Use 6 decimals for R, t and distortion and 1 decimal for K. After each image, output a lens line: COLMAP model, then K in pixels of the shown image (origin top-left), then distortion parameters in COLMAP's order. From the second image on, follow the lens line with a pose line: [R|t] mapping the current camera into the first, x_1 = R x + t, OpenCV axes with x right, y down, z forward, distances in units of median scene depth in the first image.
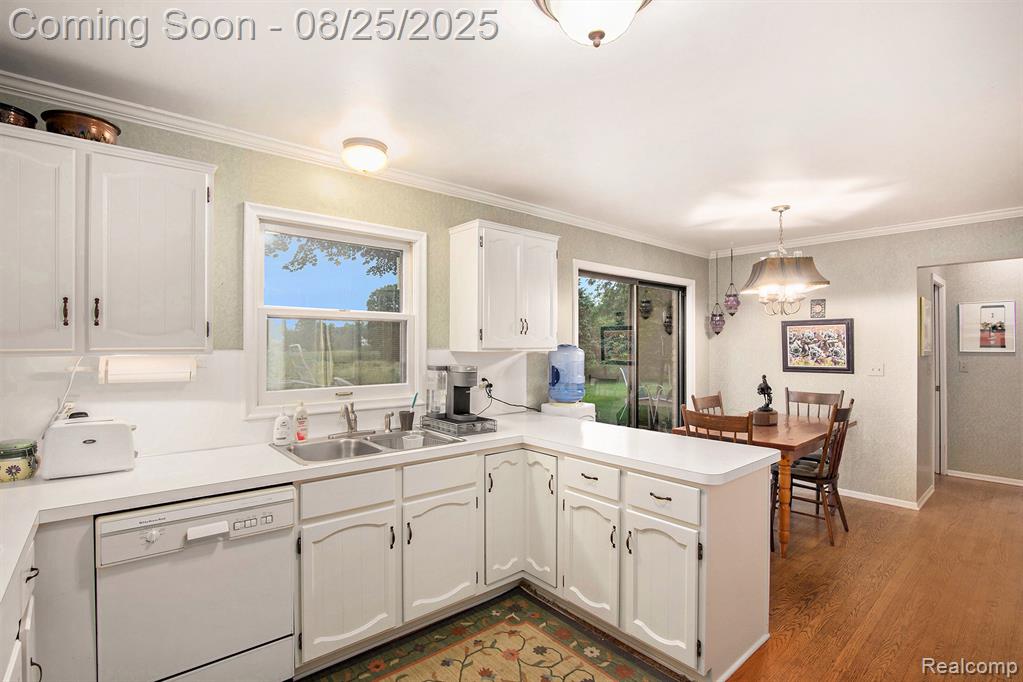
lens RADIAL K [[482.8, 0, 503.0], [0, 482.8, 343.5], [0, 0, 1]] dist [-0.024315, -0.000848]
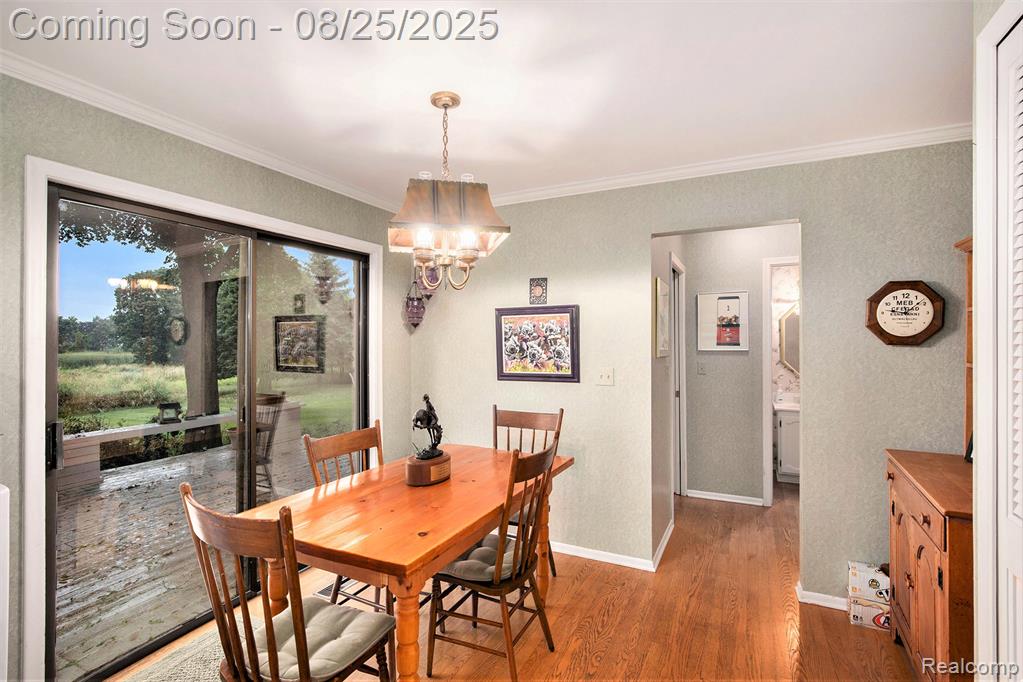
lens RADIAL K [[482.8, 0, 504.2], [0, 482.8, 337.4], [0, 0, 1]] dist [-0.024315, -0.000848]
pose [[0.925577, 0.003276, 0.378546, 0.346577], [0.001109, 0.999935, -0.011366, 0.003631], [-0.378559, 0.010940, 0.925513, 0.361105]]
